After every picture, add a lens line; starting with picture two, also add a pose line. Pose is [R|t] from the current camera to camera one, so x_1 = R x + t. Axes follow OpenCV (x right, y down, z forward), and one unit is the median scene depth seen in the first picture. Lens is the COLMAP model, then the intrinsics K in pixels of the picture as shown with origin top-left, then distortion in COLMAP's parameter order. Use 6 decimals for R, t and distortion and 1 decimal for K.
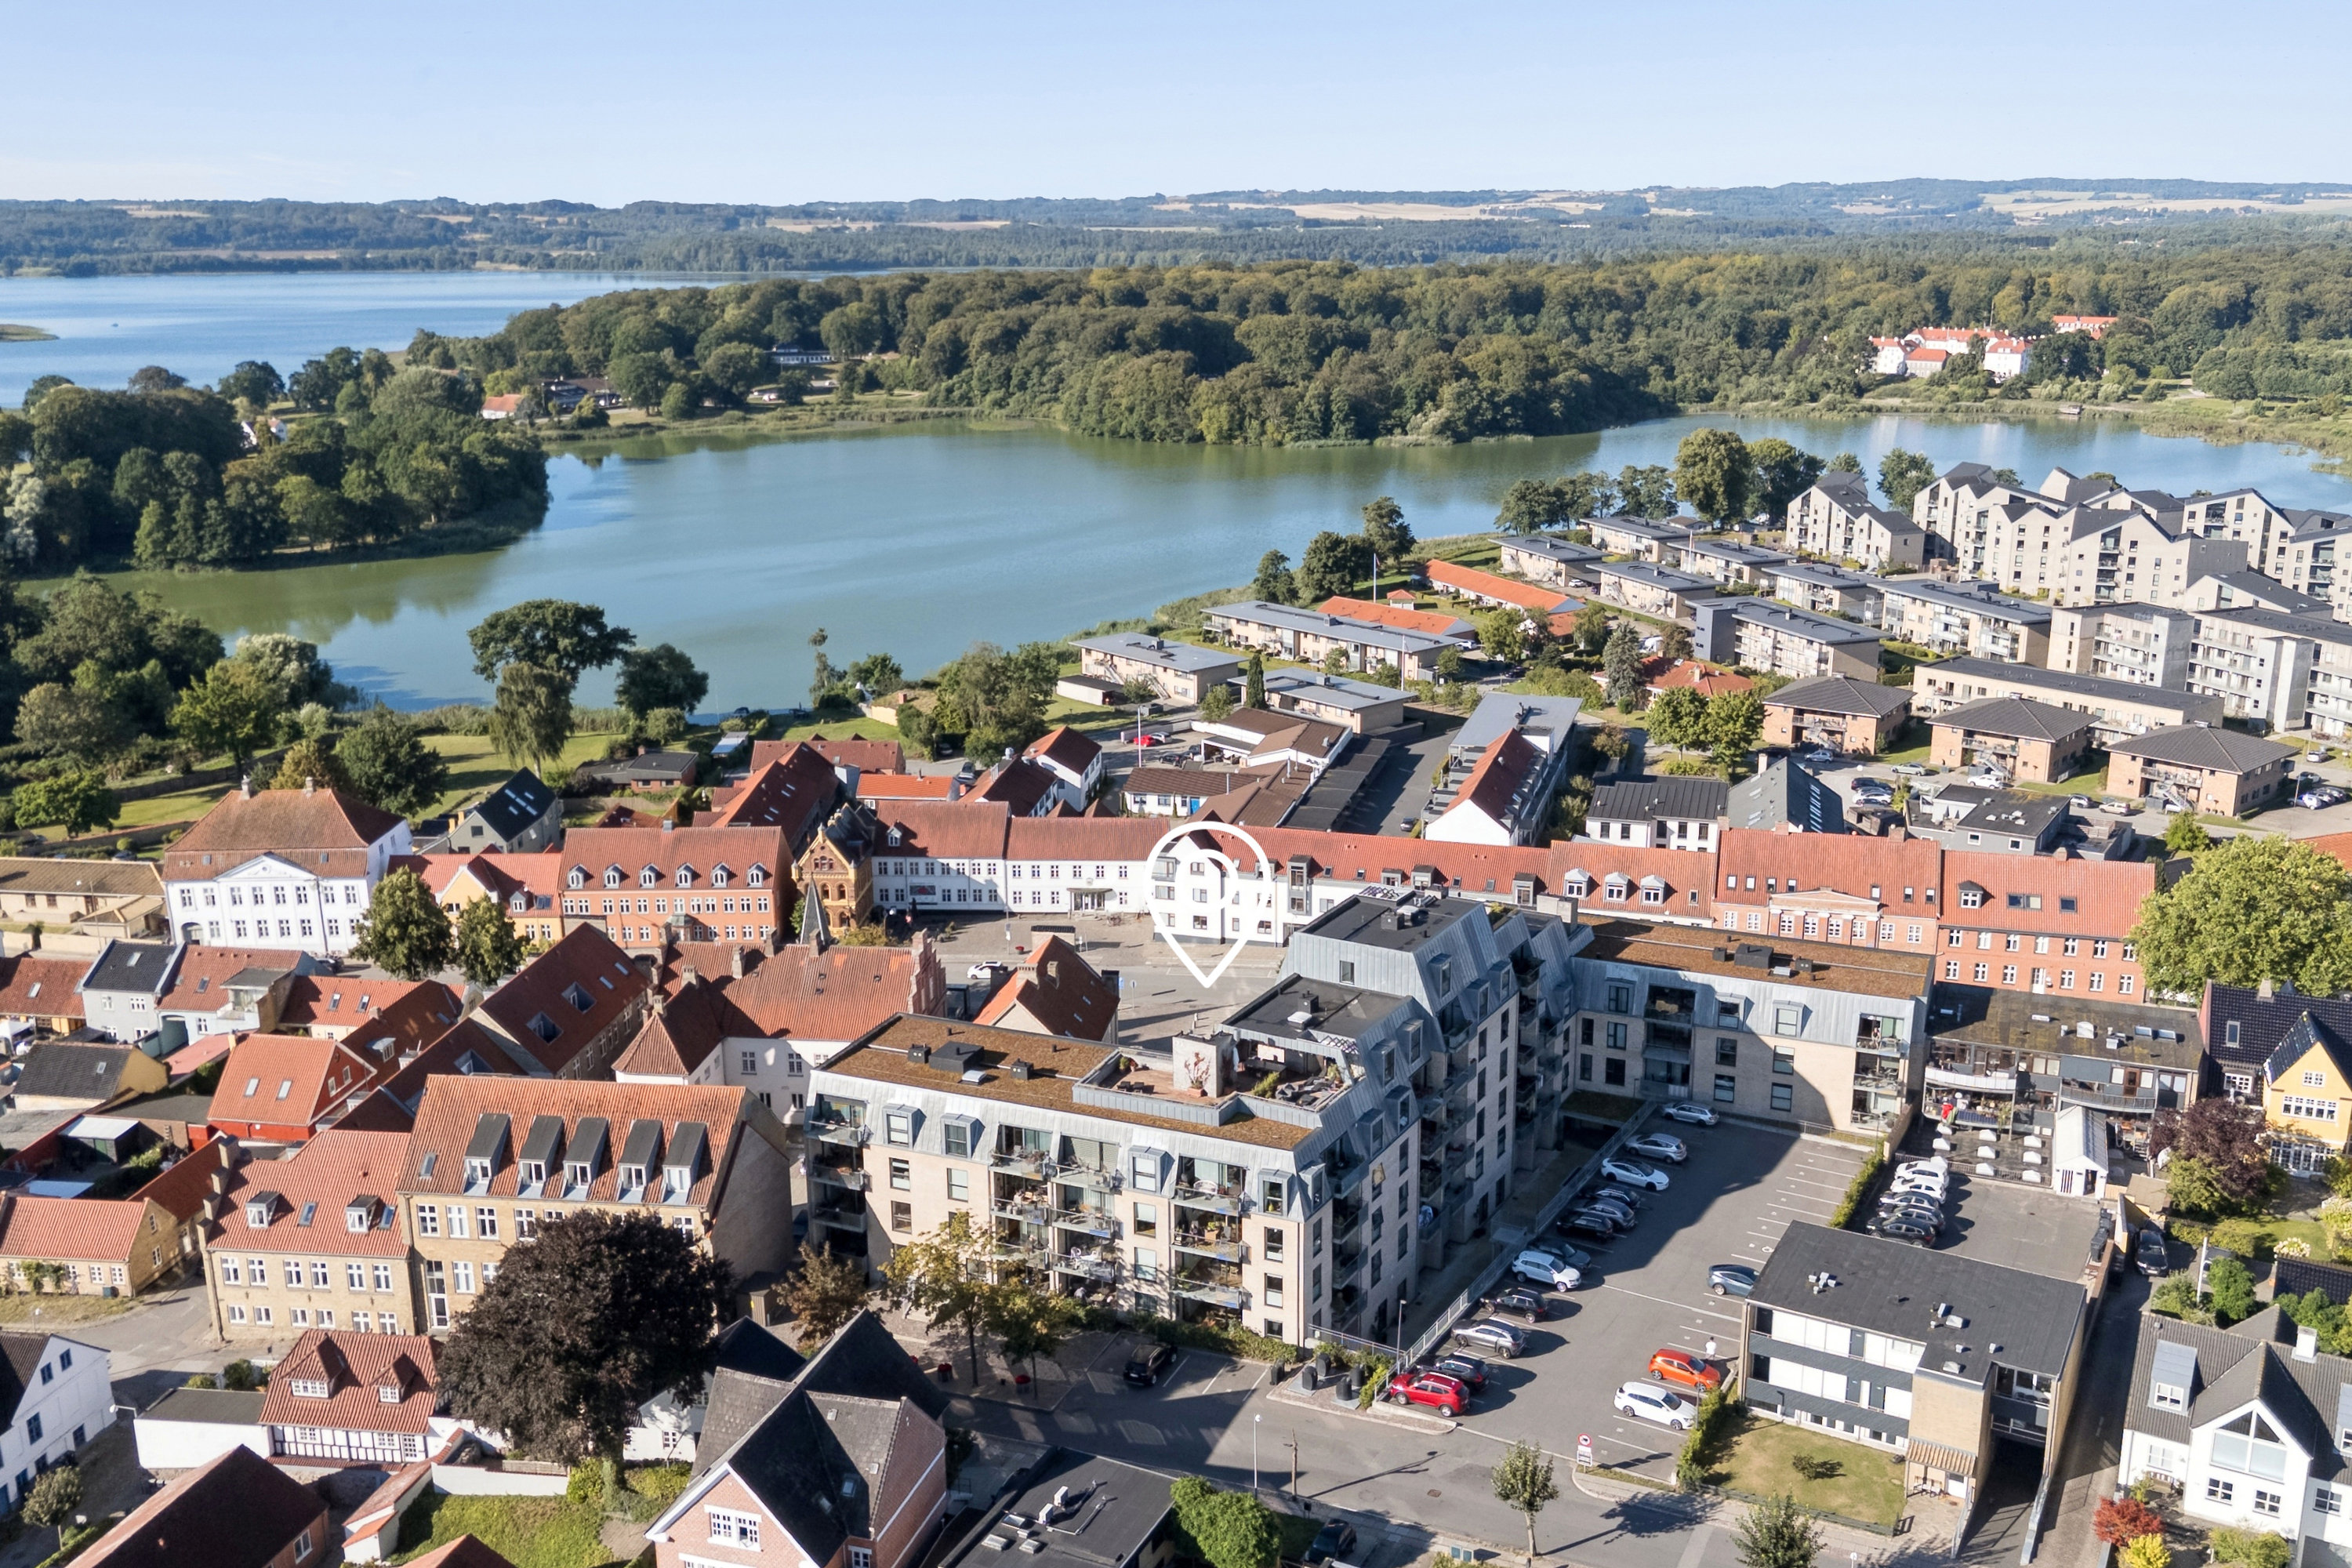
lens RADIAL K [[2051.0, 0, 1220.0], [0, 2051.0, 773.8], [0, 0, 1]] dist [0.120575, -0.164577]
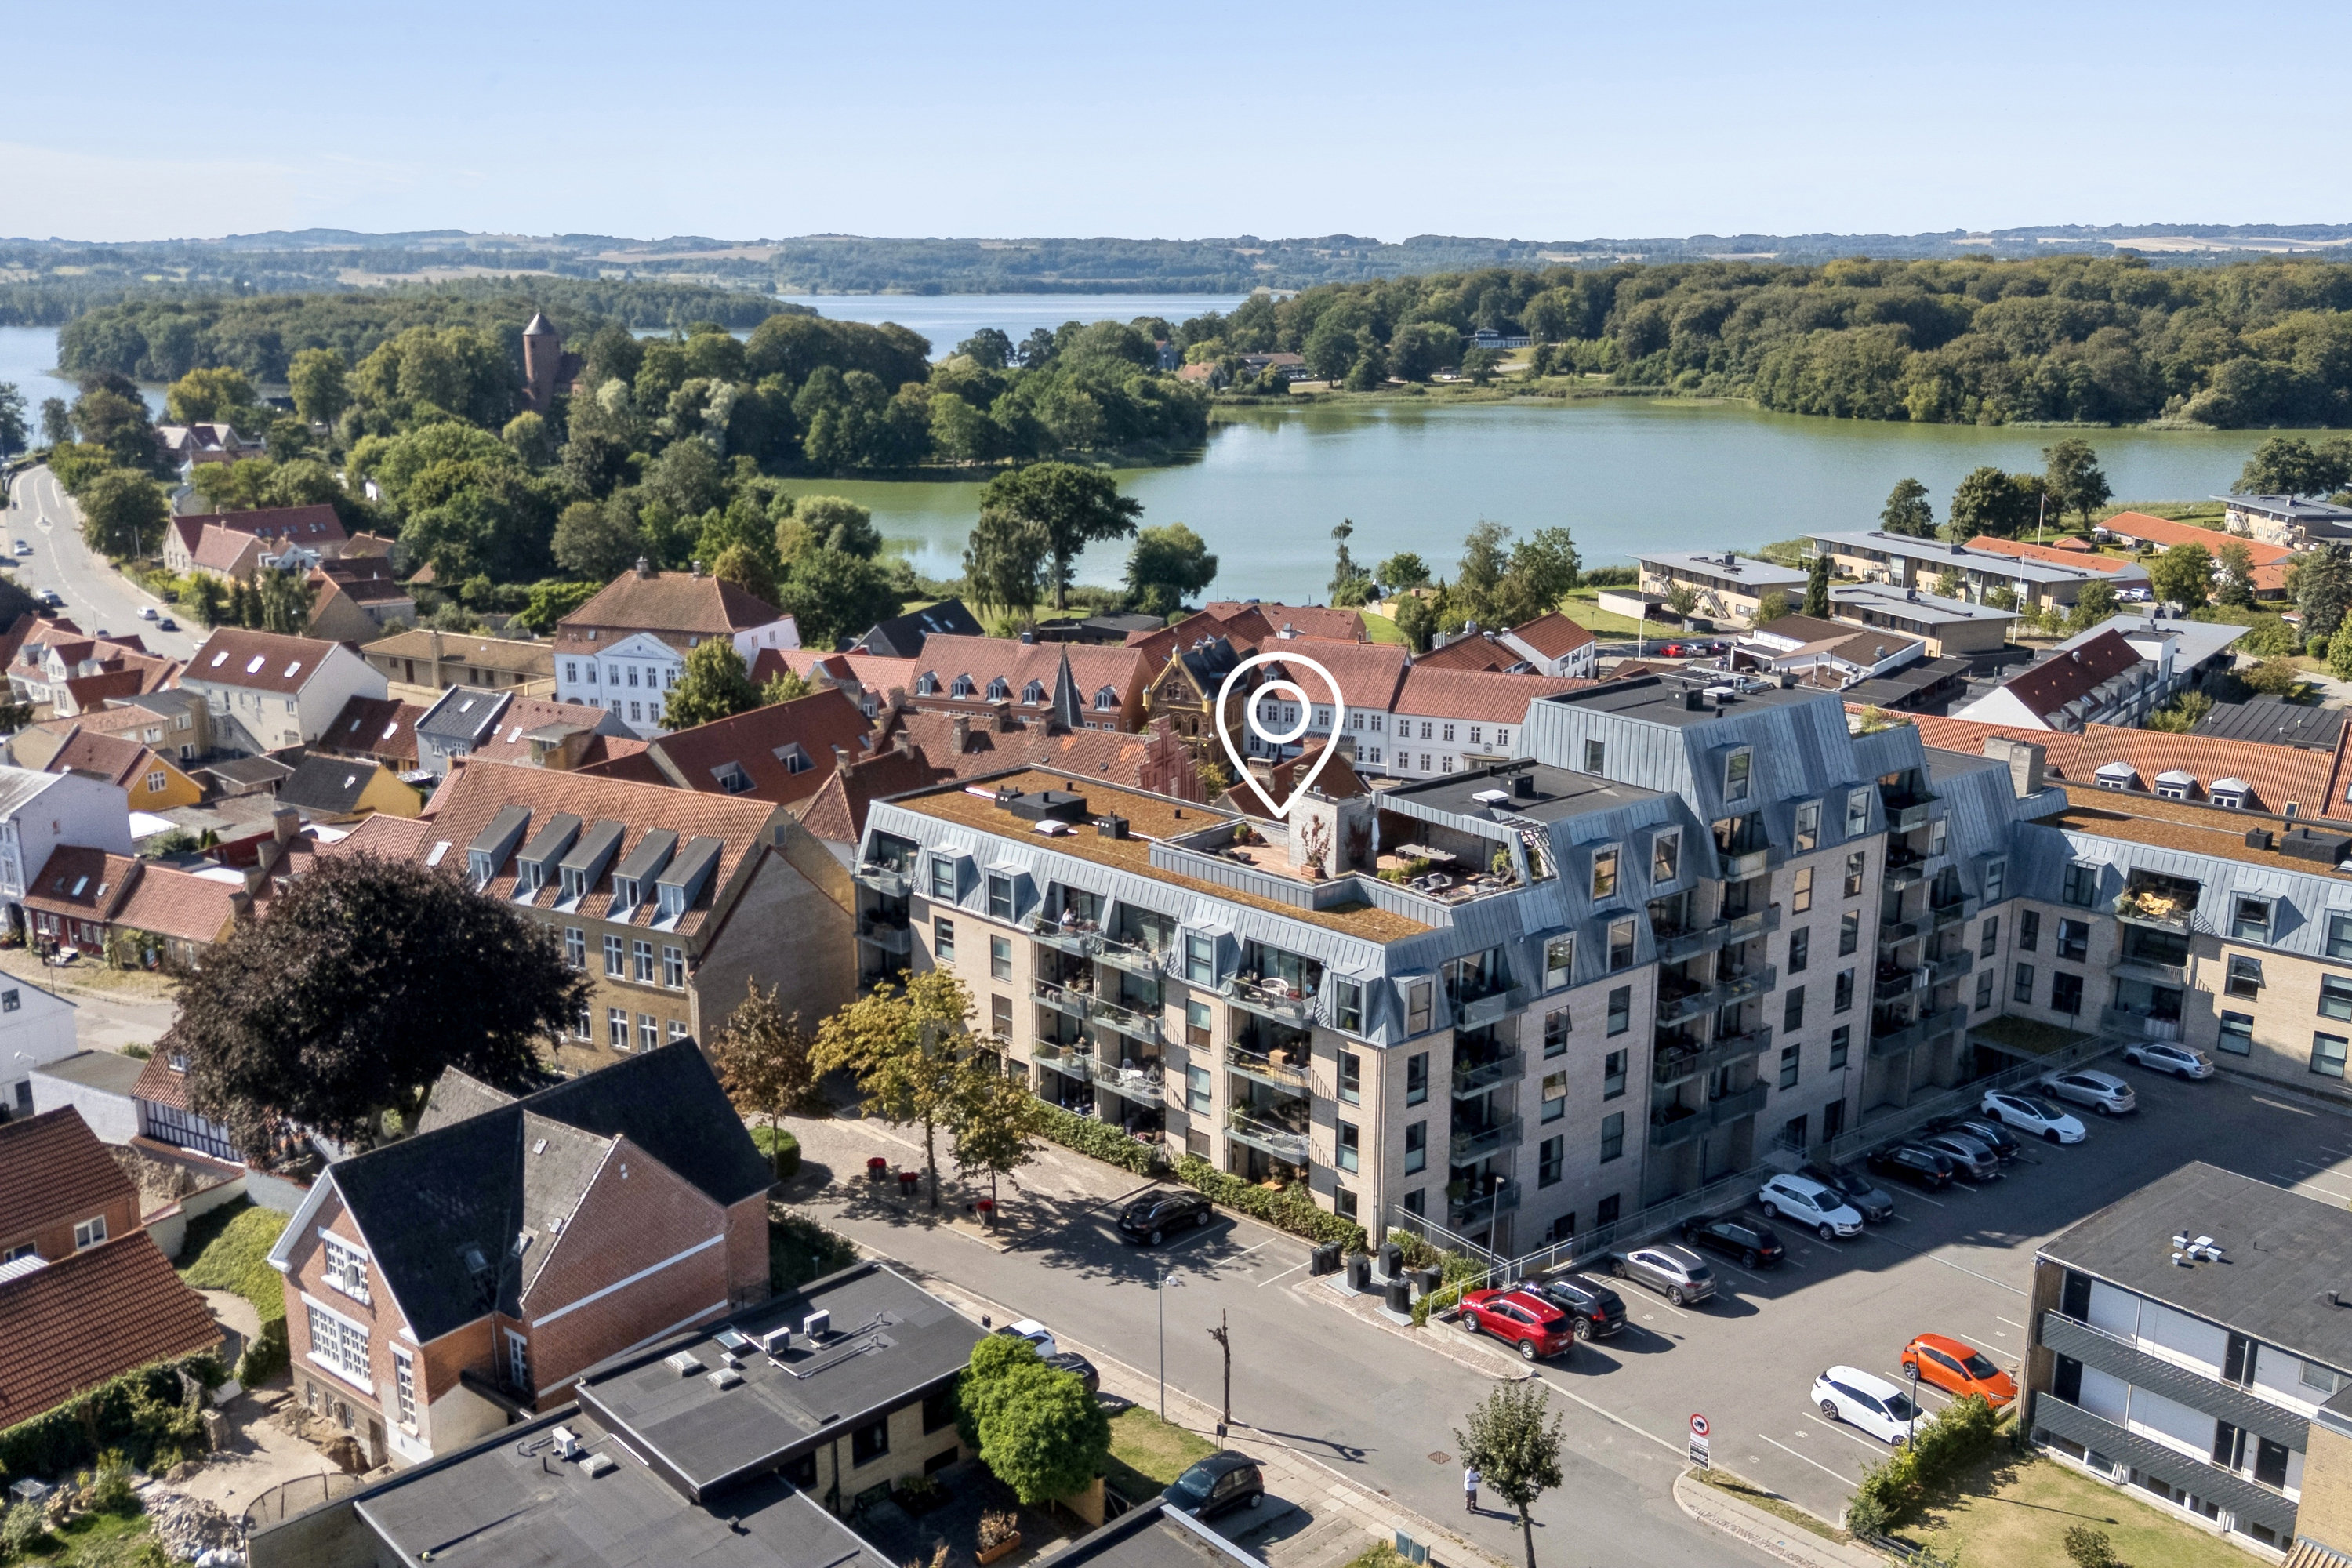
lens RADIAL K [[2051.0, 0, 1220.0], [0, 2051.0, 773.8], [0, 0, 1]] dist [0.120575, -0.164577]
pose [[0.936076, 0.092191, -0.339503, 0.075006], [-0.098089, 0.995178, -0.000213, 0.047808], [0.337847, 0.033501, 0.940605, 0.123883]]
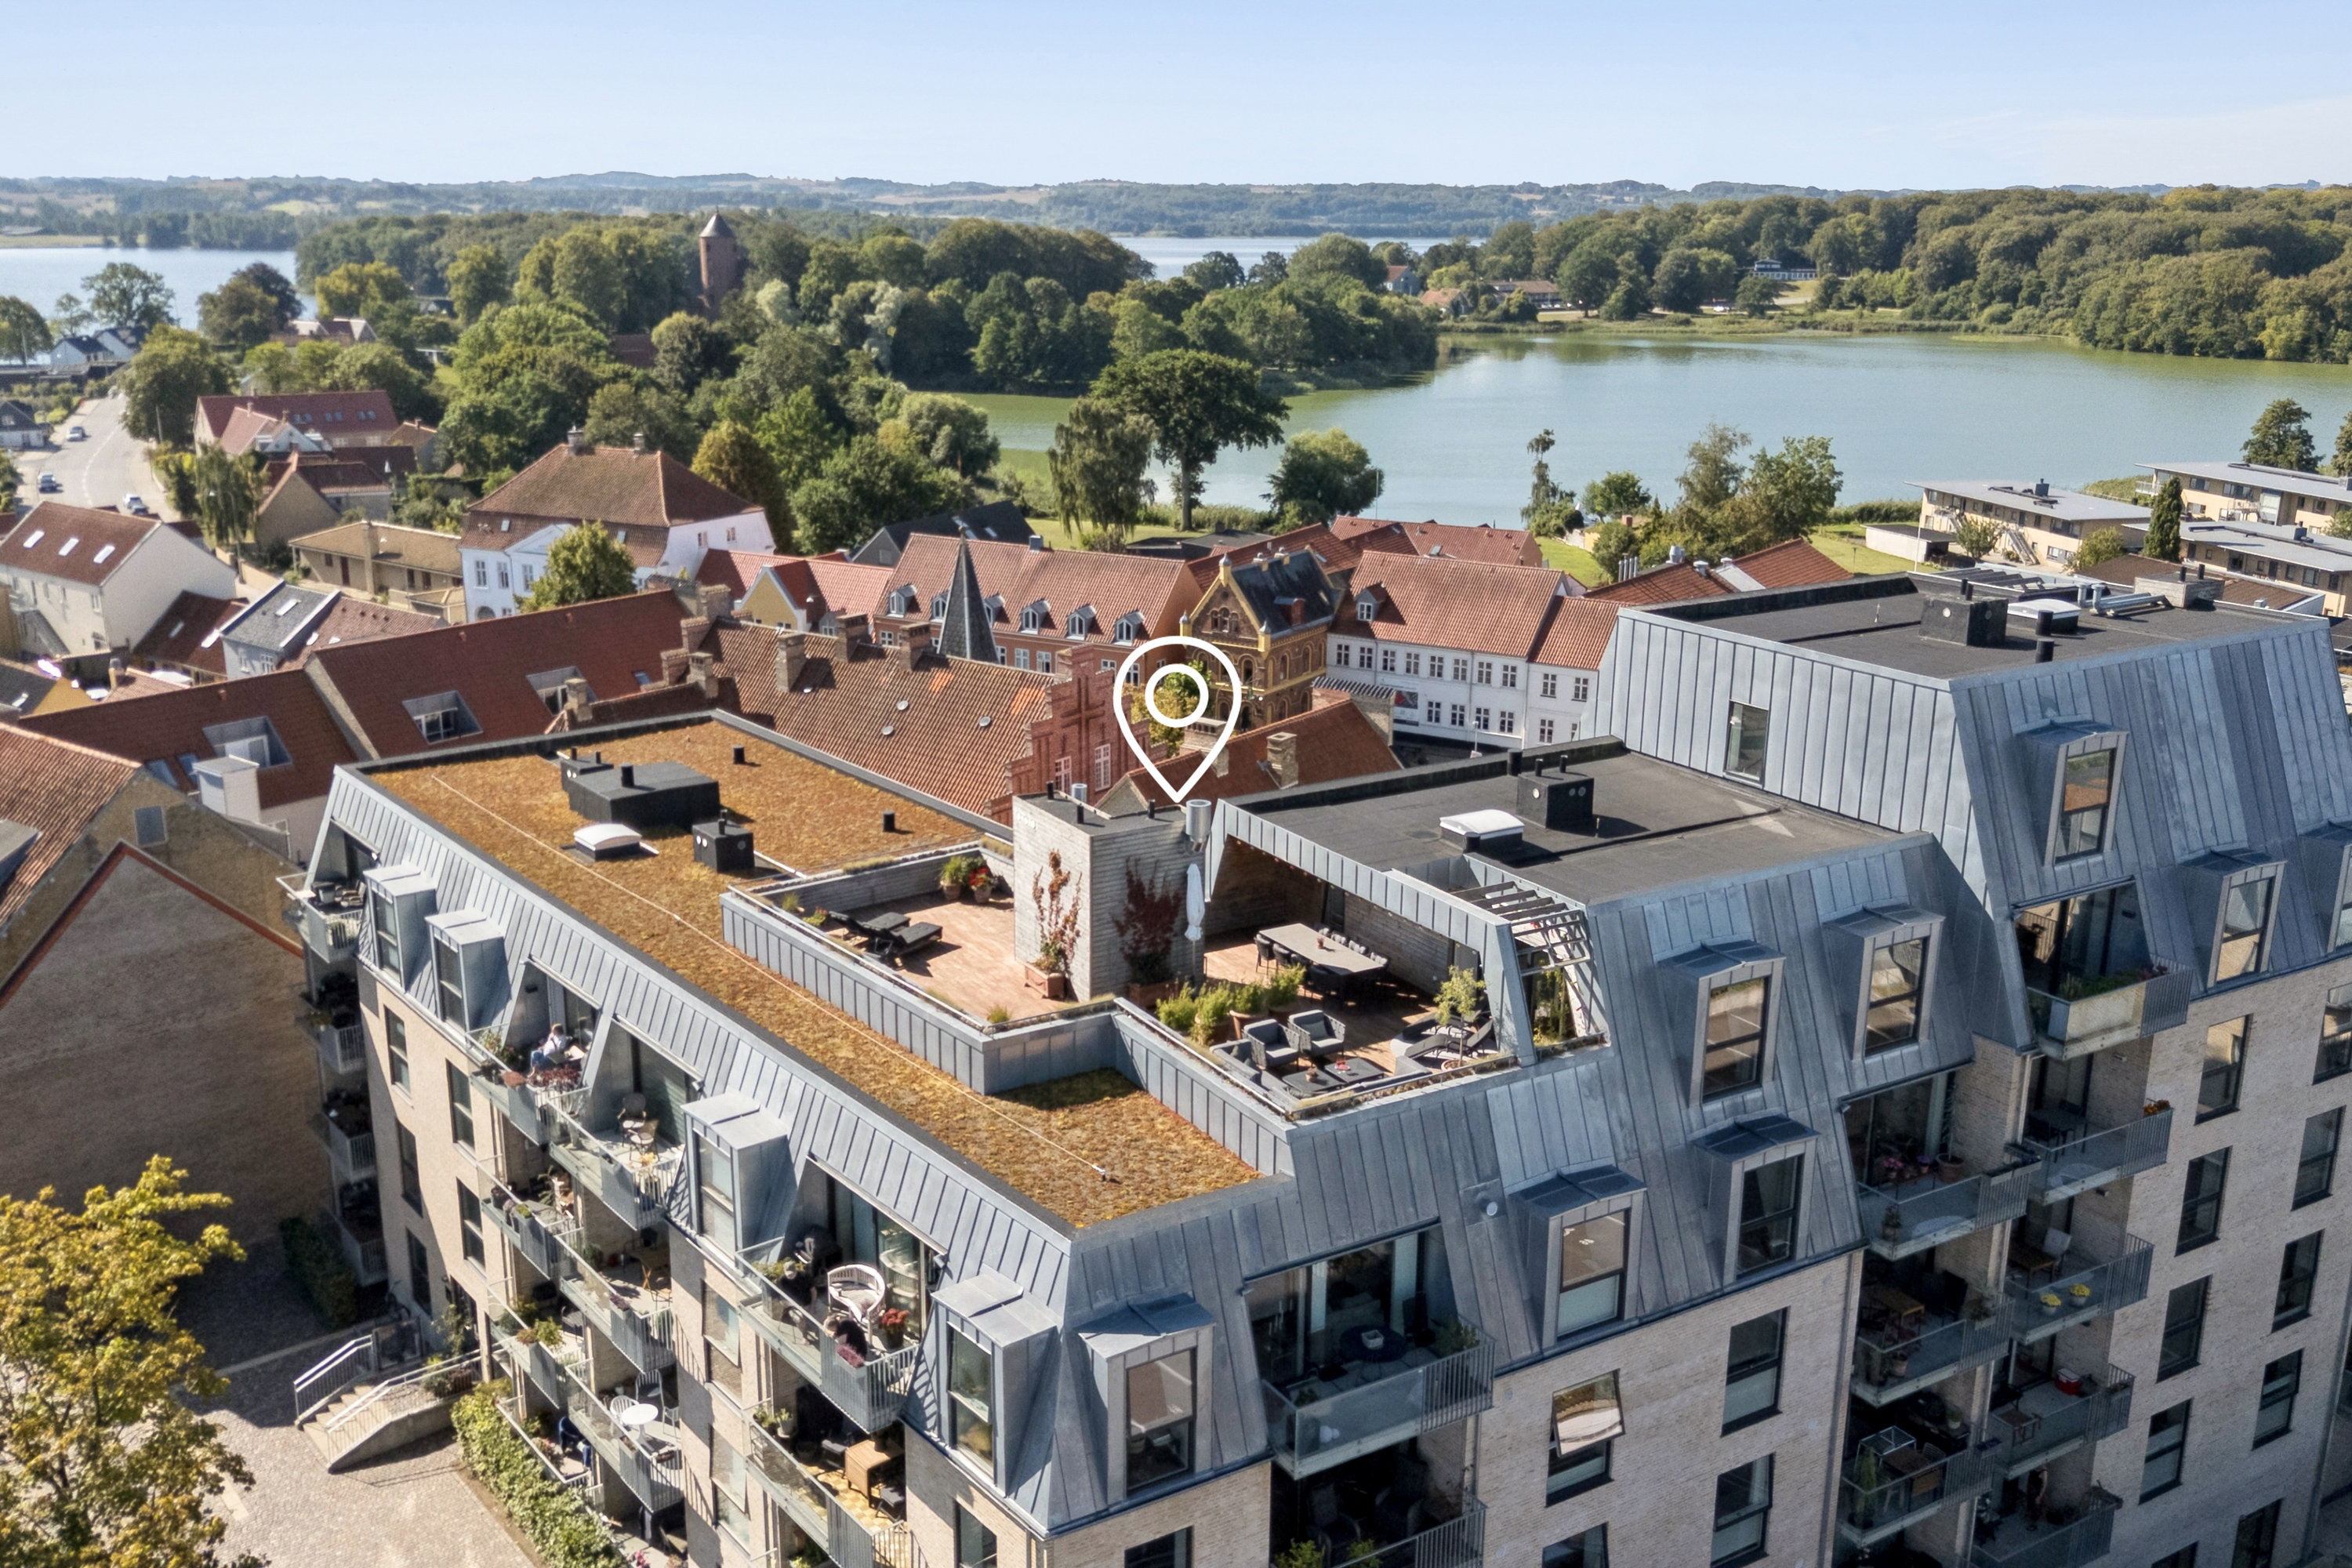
lens RADIAL K [[2074.9, 0, 1197.8], [0, 2074.9, 785.8], [0, 0, 1]] dist [0.049022, -0.006304]
pose [[0.878273, 0.141880, -0.456624, 0.055556], [-0.138241, 0.989526, 0.041567, 0.042247], [0.457739, 0.026617, 0.888688, 0.282174]]
